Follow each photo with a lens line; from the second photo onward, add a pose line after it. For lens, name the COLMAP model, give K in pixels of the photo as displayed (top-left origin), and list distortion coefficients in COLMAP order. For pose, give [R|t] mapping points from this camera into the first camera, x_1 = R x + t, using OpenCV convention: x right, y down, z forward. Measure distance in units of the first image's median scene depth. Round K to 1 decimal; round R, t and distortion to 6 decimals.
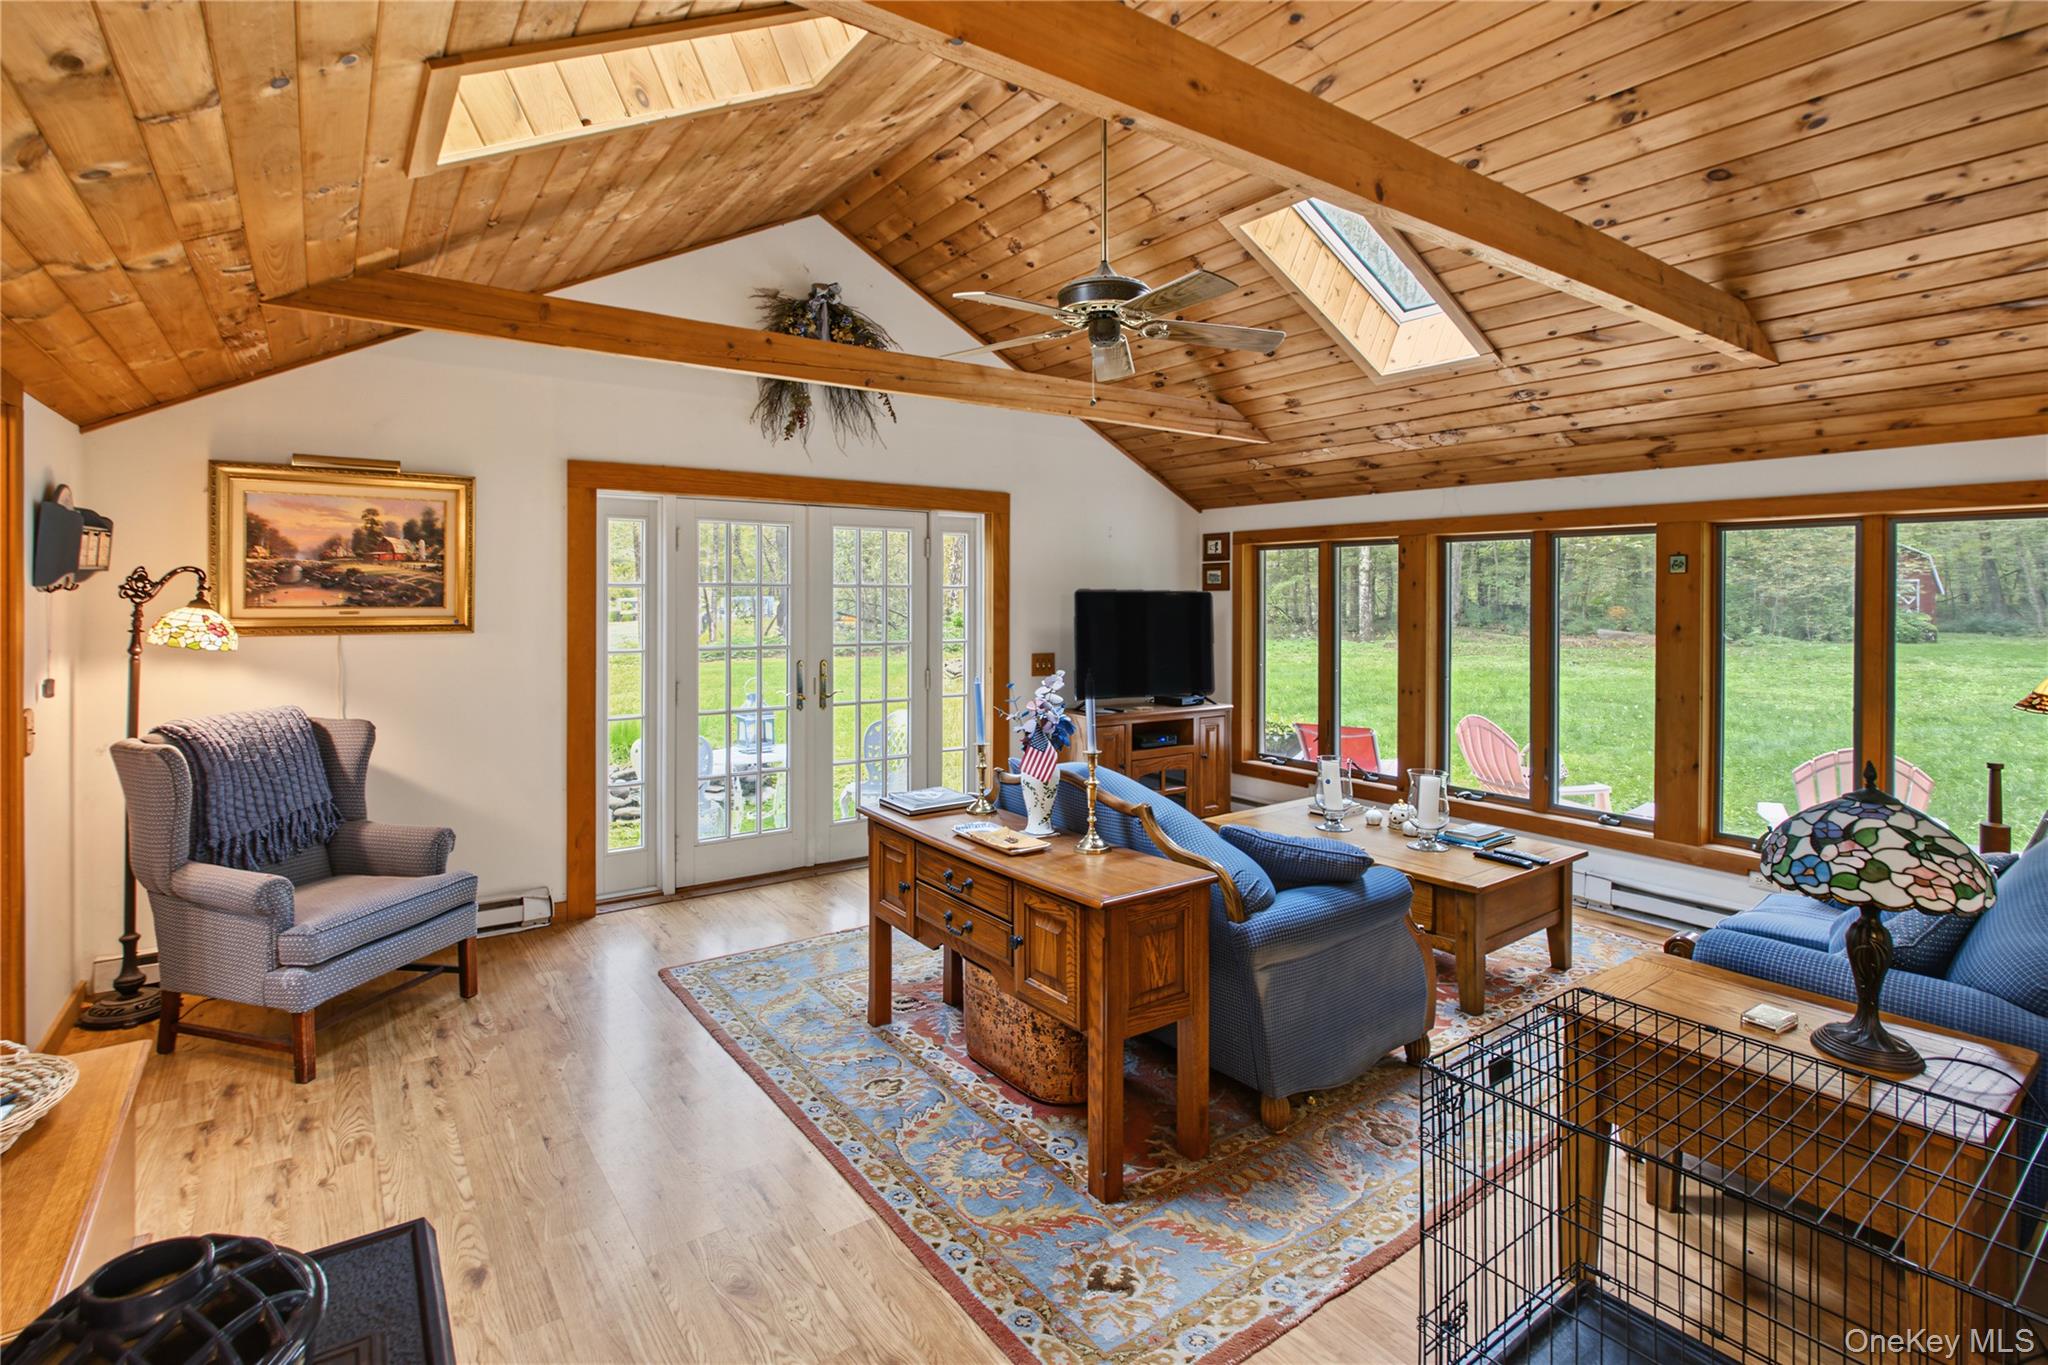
lens RADIAL K [[982.0, 0, 1015.0], [0, 982.0, 595.7], [0, 0, 1]] dist [-0.003216, -0.000325]
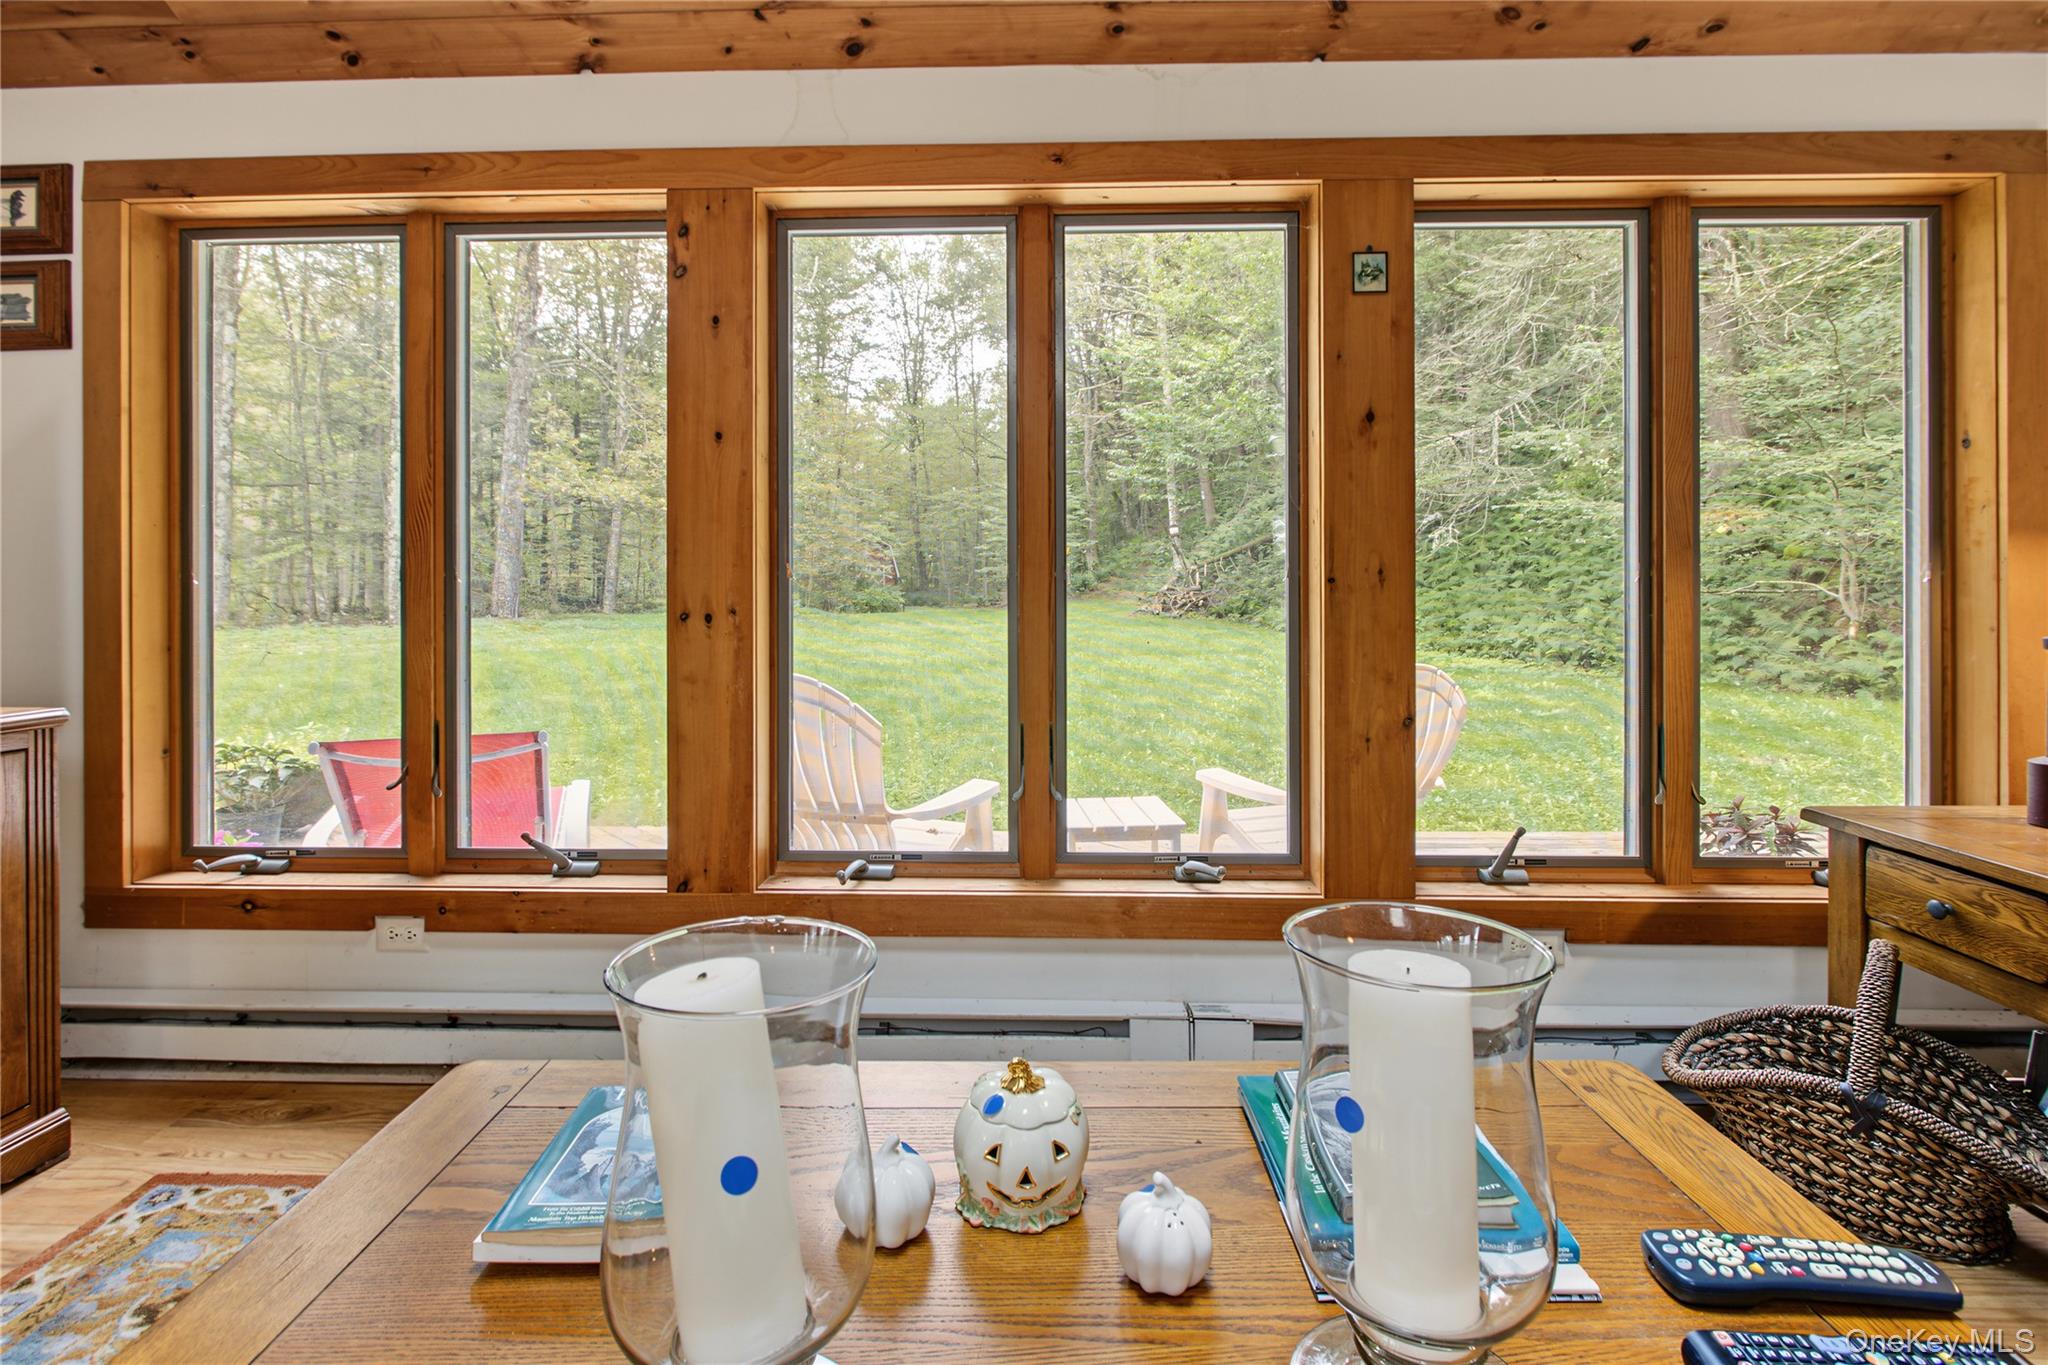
lens RADIAL K [[958.2, 0, 1019.2], [0, 958.2, 589.0], [0, 0, 1]] dist [-0.002674, -0.000277]
pose [[0.597756, -0.002405, 0.801674, 0.207287], [0.003986, 0.999992, 0.000027, 0.097868], [-0.801668, 0.003179, 0.597761, 0.770350]]
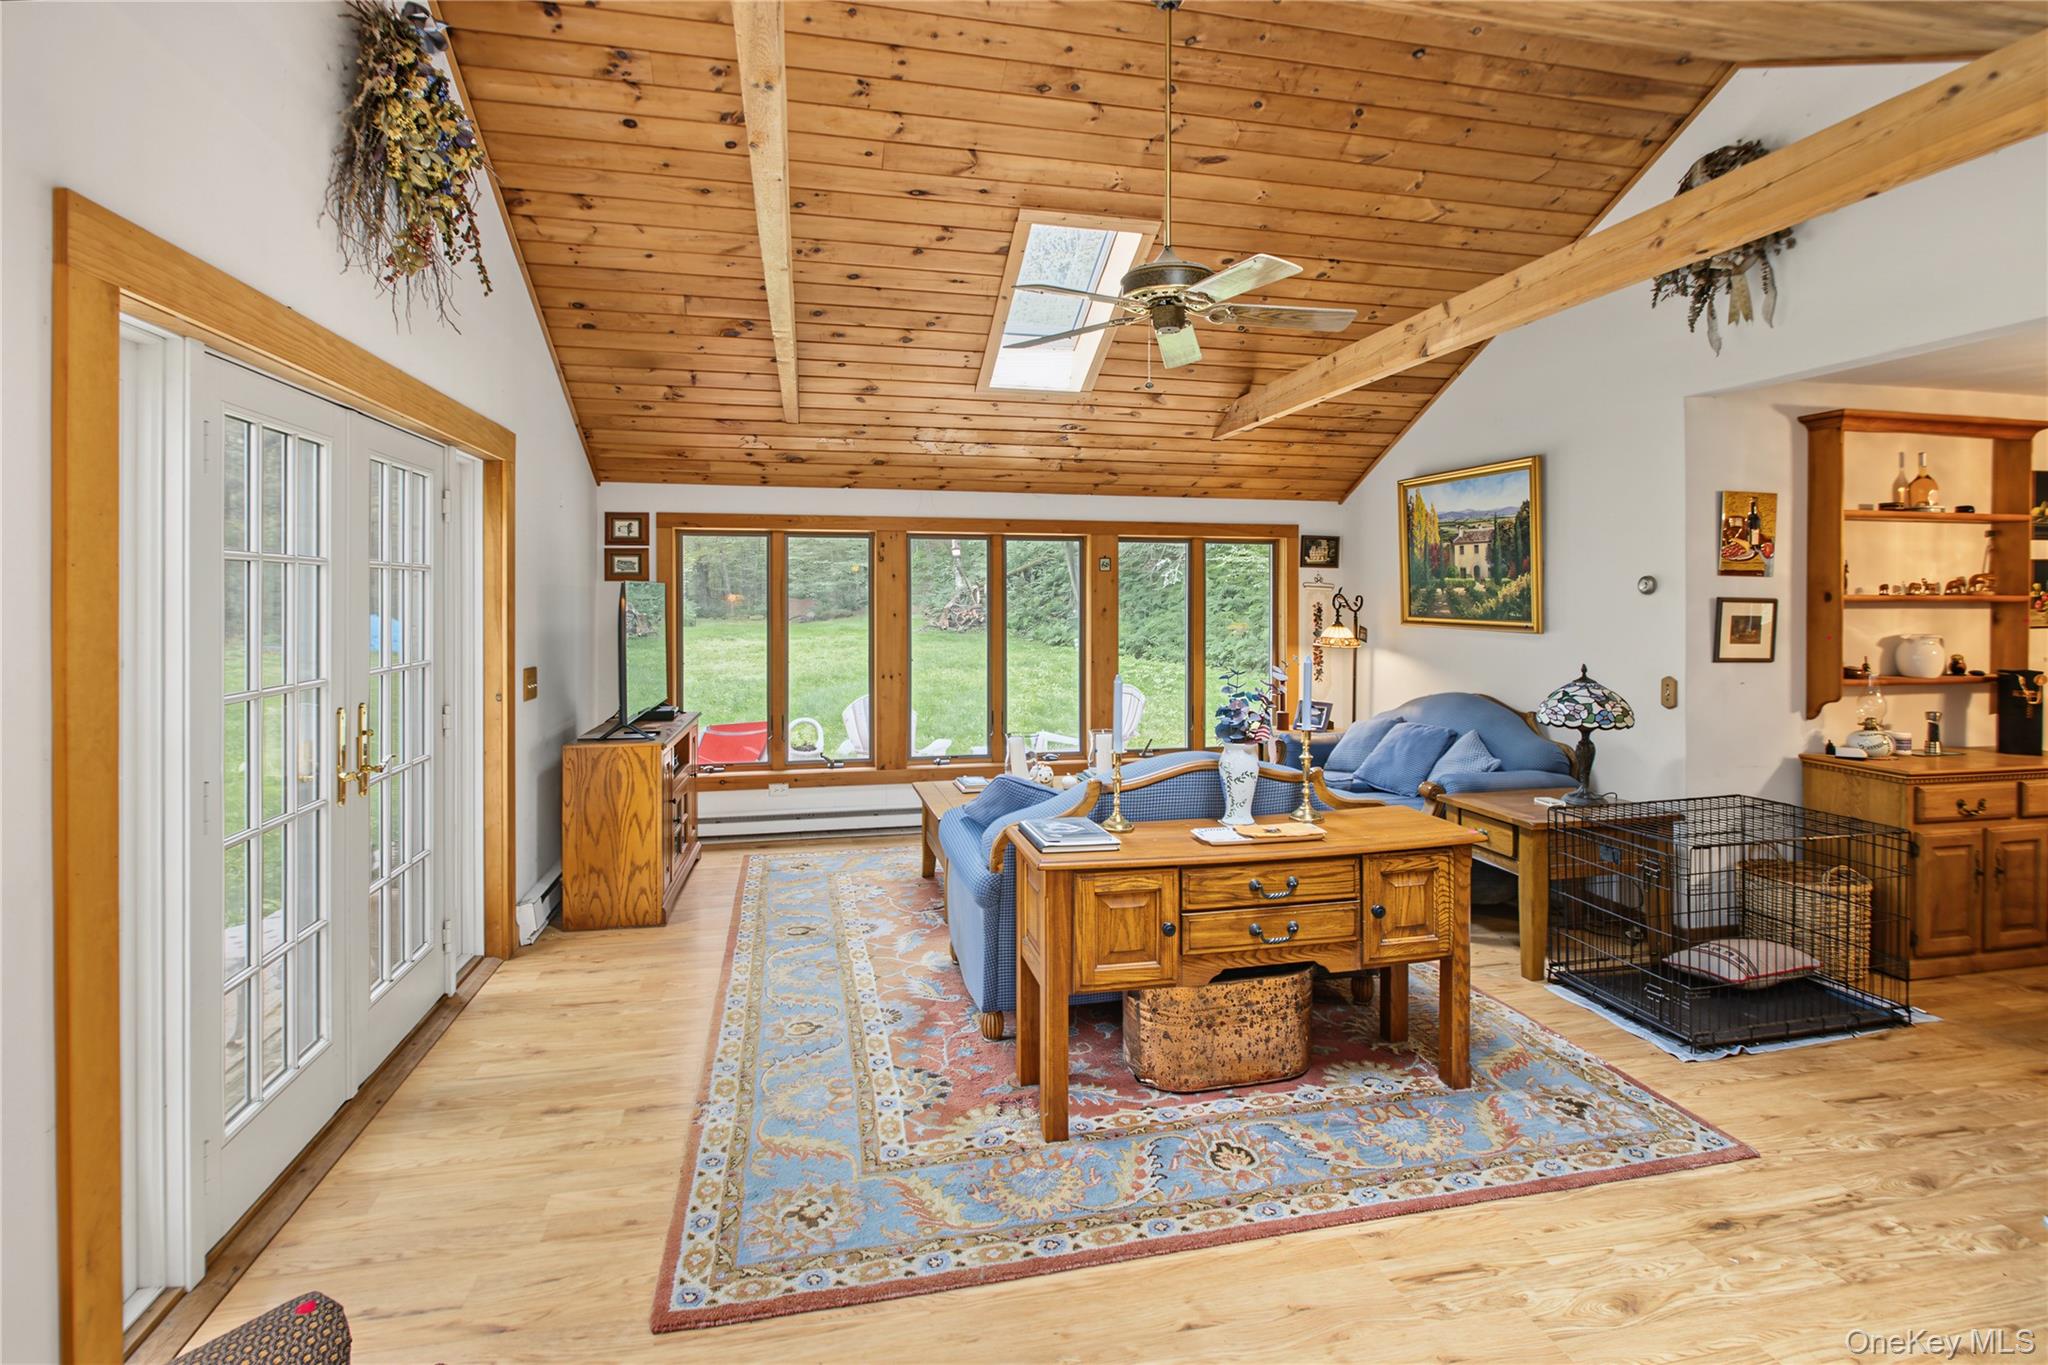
lens RADIAL K [[982.0, 0, 1015.0], [0, 982.0, 595.7], [0, 0, 1]] dist [-0.003216, -0.000325]
pose [[0.391504, -0.004229, 0.920167, -0.592026], [0.001813, 0.999991, 0.003825, 0.006603], [-0.920174, 0.000171, 0.391509, 0.503545]]
